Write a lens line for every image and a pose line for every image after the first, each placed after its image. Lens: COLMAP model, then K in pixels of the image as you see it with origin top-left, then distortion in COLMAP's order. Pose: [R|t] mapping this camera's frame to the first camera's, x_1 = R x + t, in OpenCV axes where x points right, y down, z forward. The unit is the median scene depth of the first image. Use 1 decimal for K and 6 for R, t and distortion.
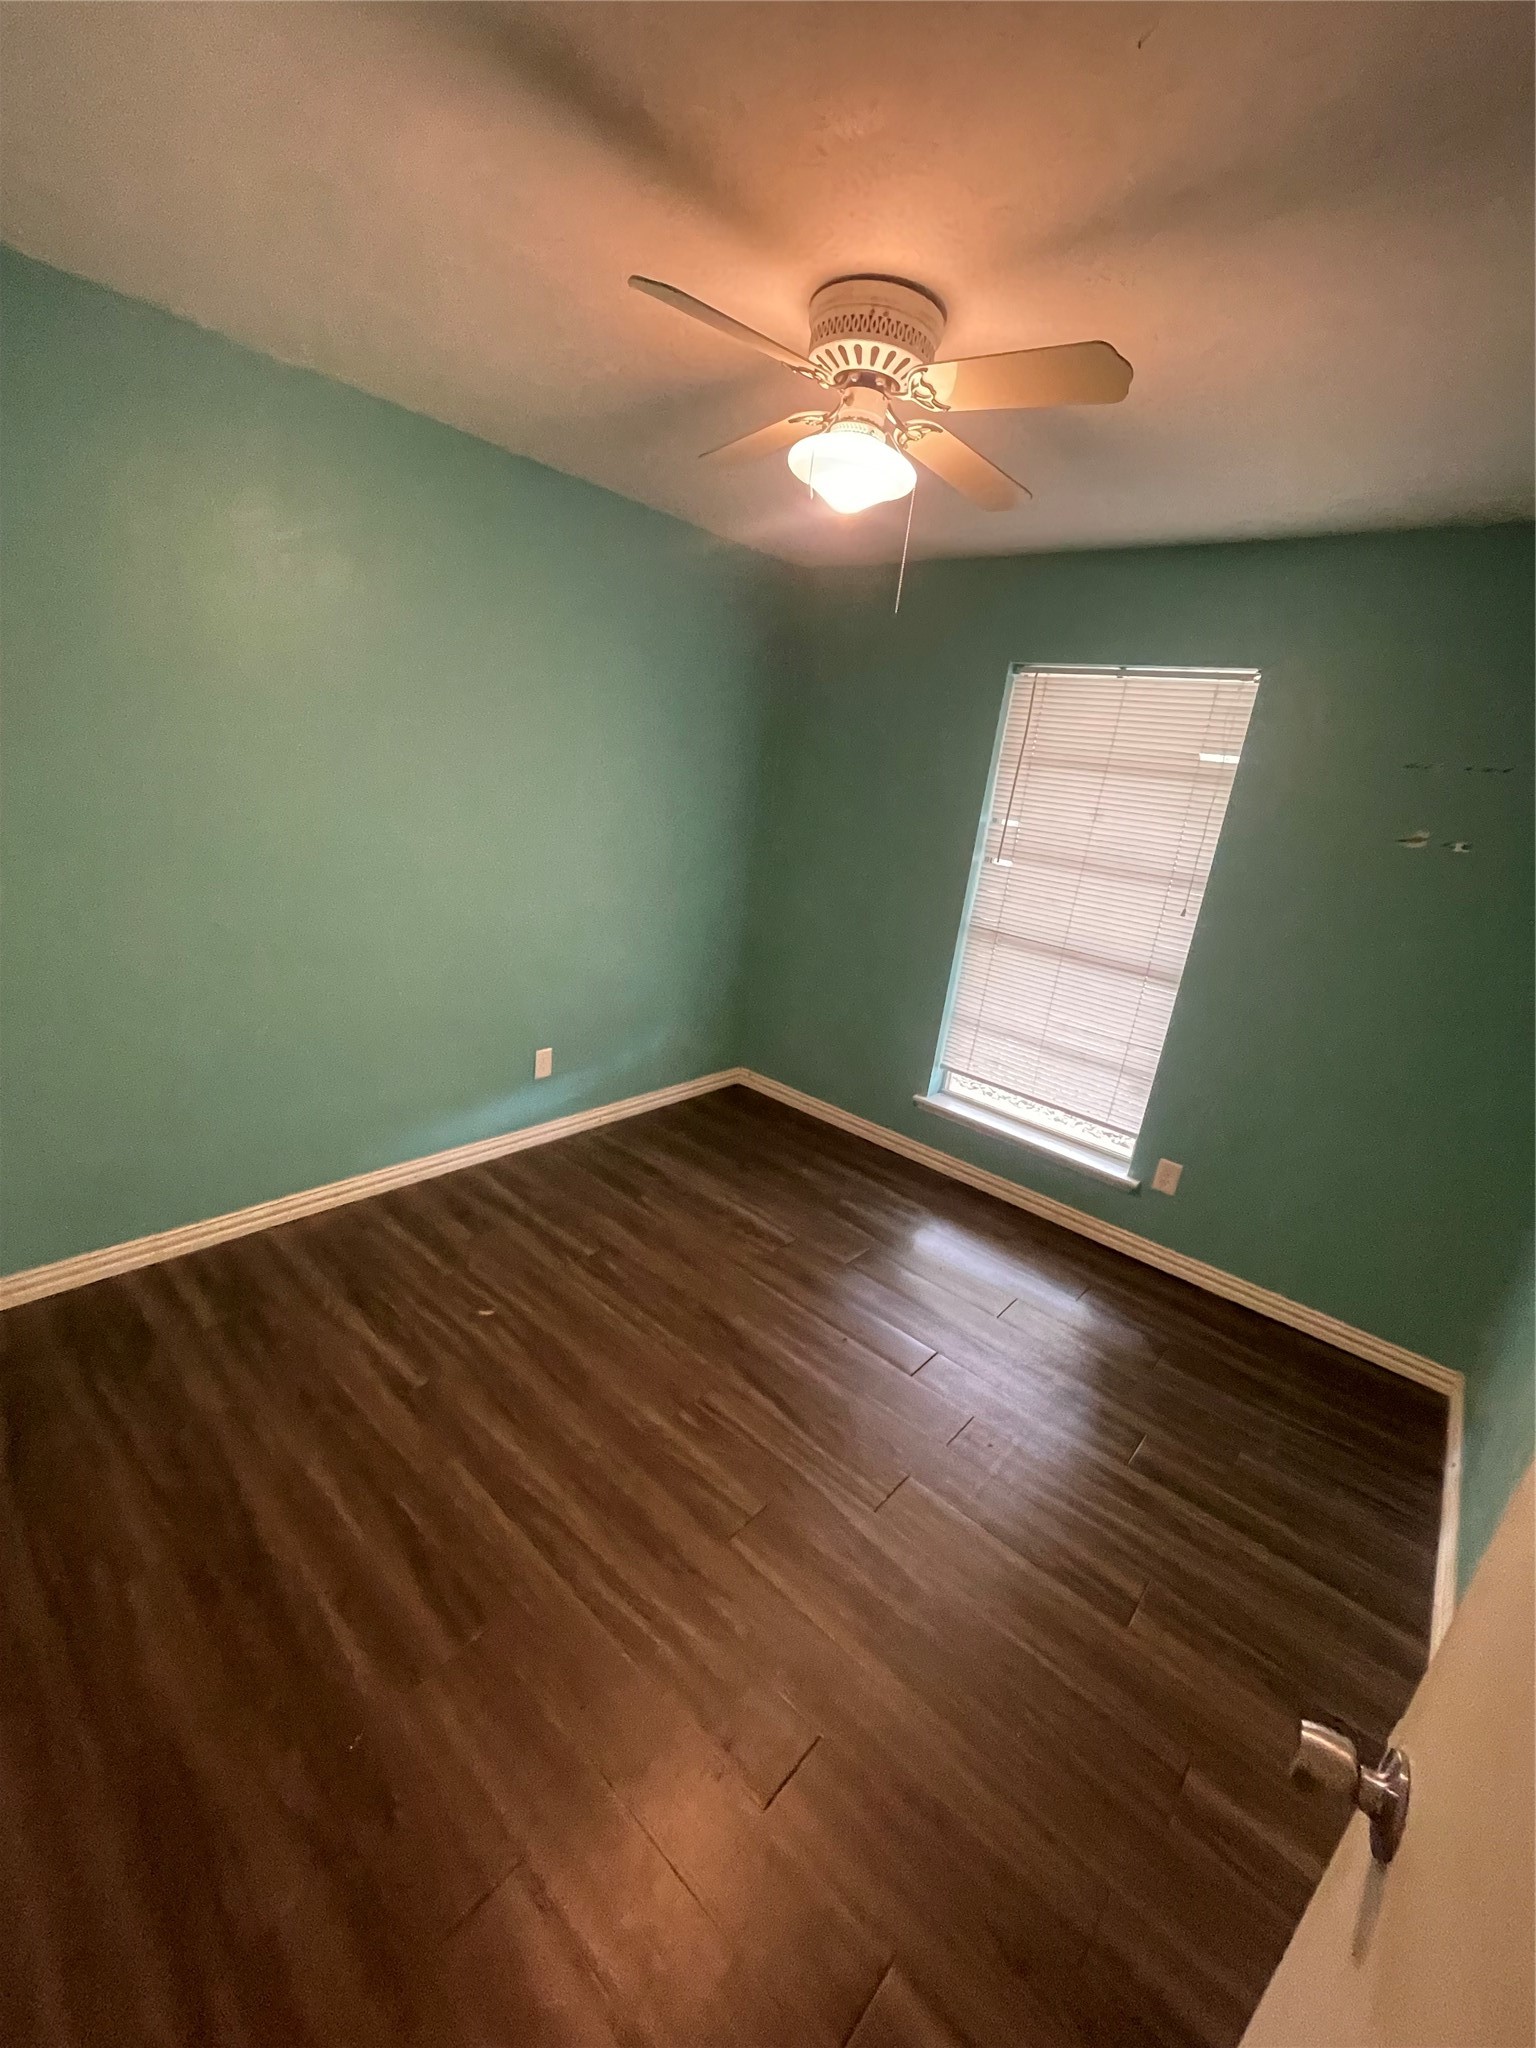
lens RADIAL K [[828.1, 0, 761.6], [0, 828.1, 1025.5], [0, 0, 1]] dist [-0.002616, 0.001059]
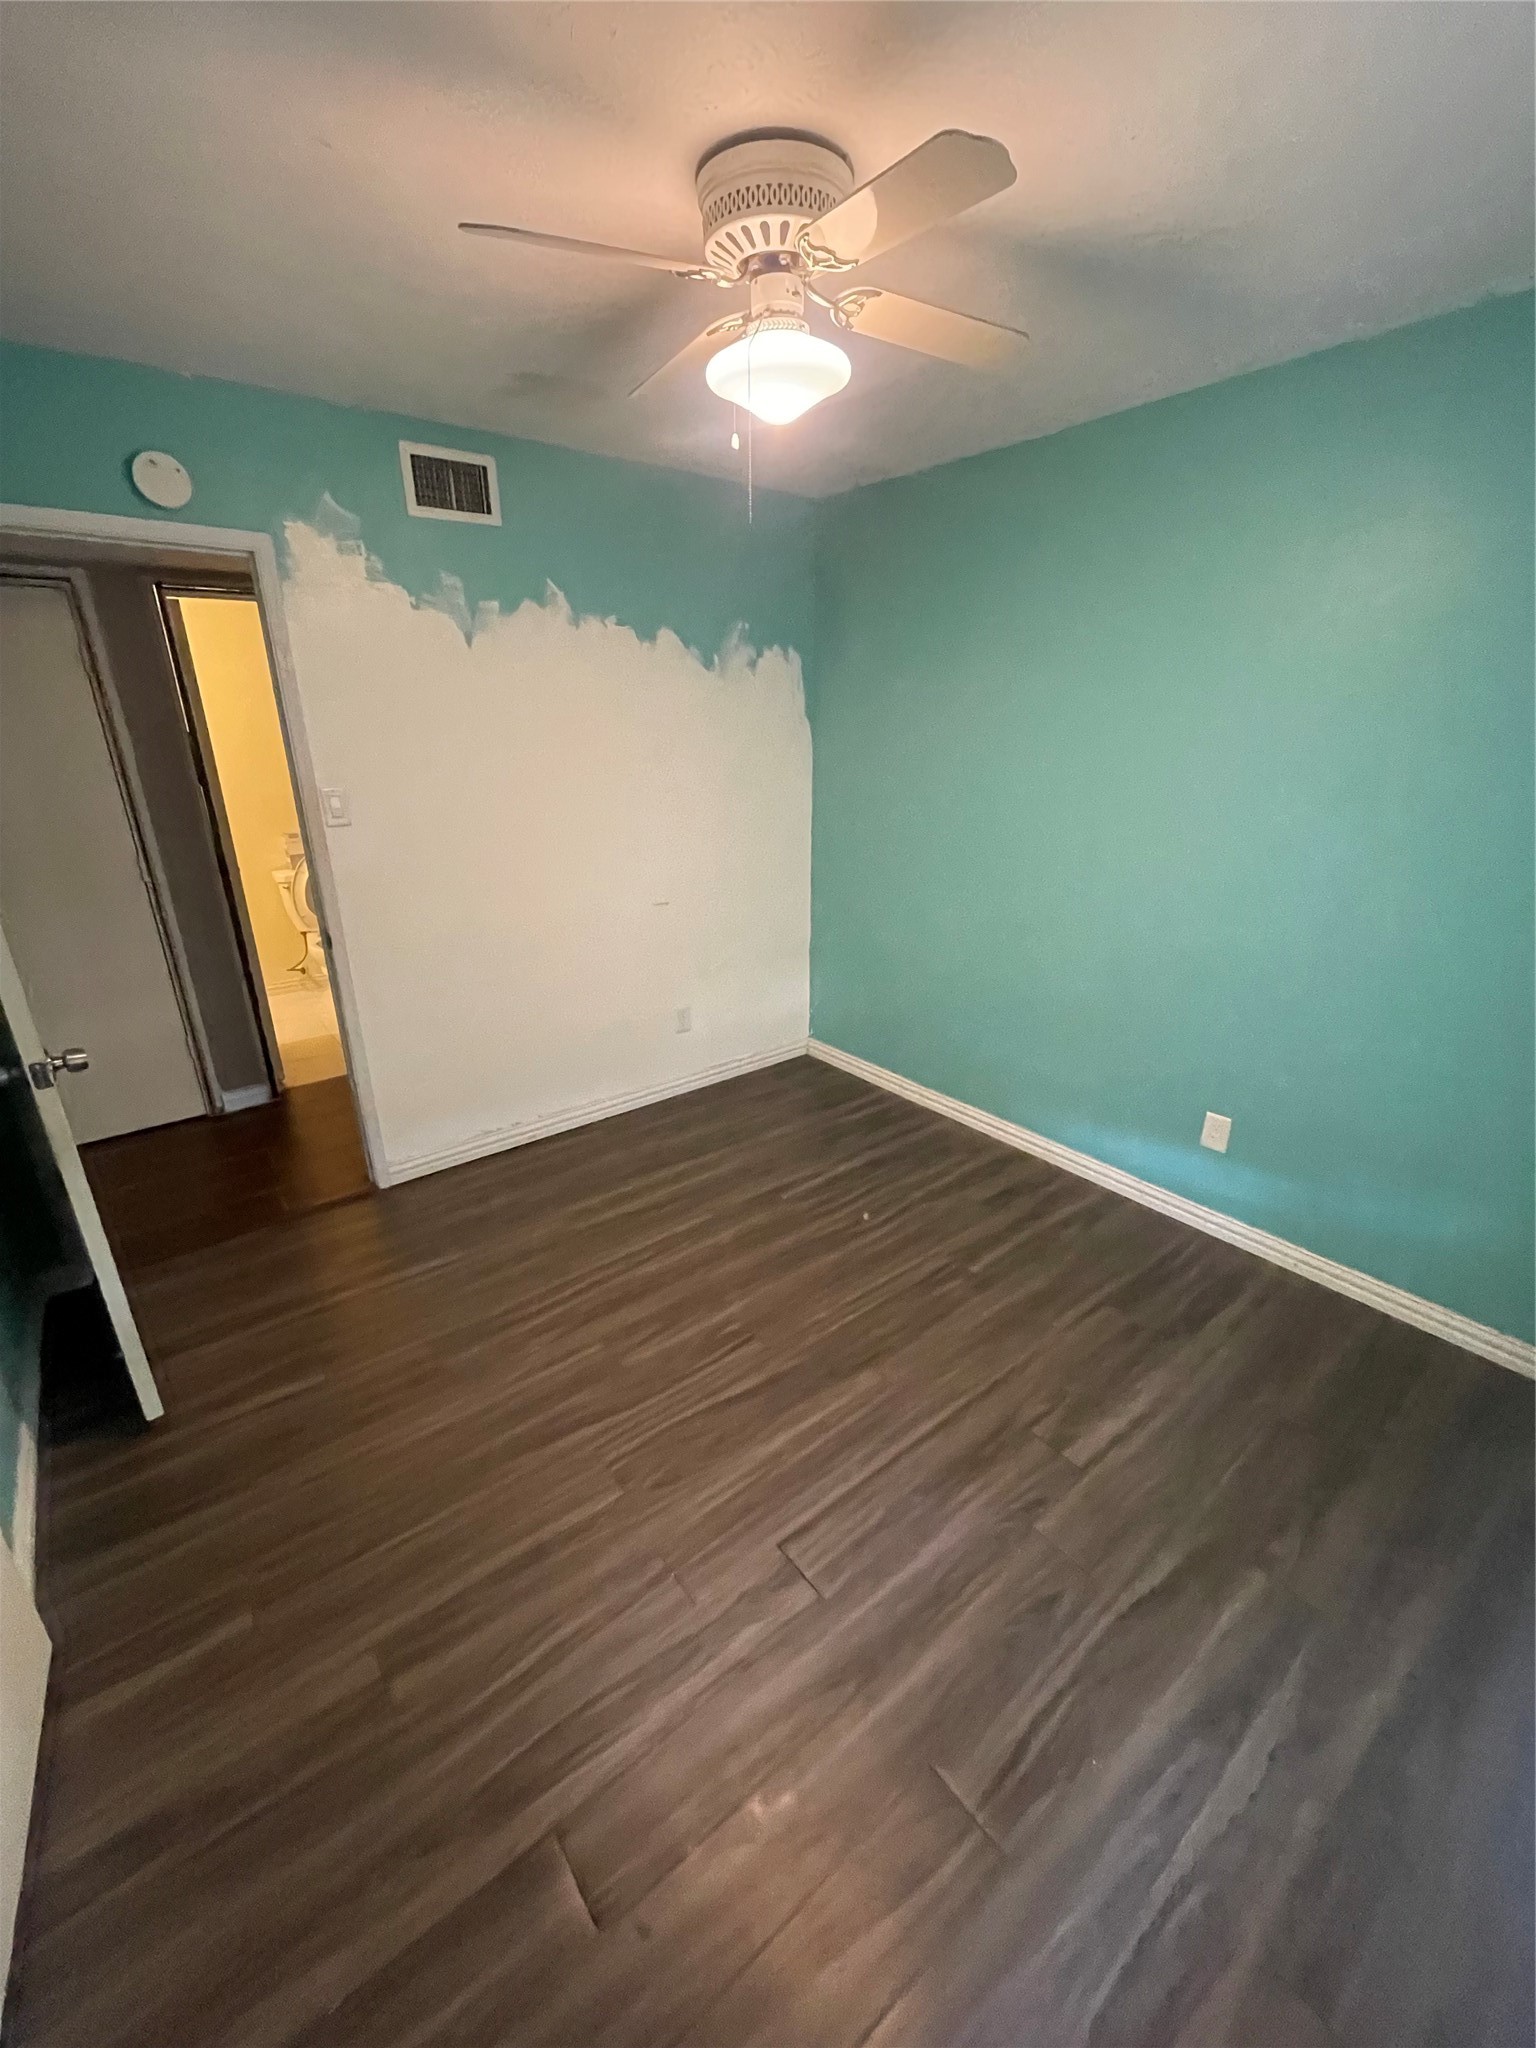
lens RADIAL K [[828.1, 0, 765.2], [0, 828.1, 1021.7], [0, 0, 1]] dist [-0.002616, 0.001059]
pose [[-0.189046, 0.230435, -0.954548, 0.448499], [-0.304873, 0.910265, 0.280124, -0.114994], [0.933442, 0.343972, -0.101828, 0.526533]]
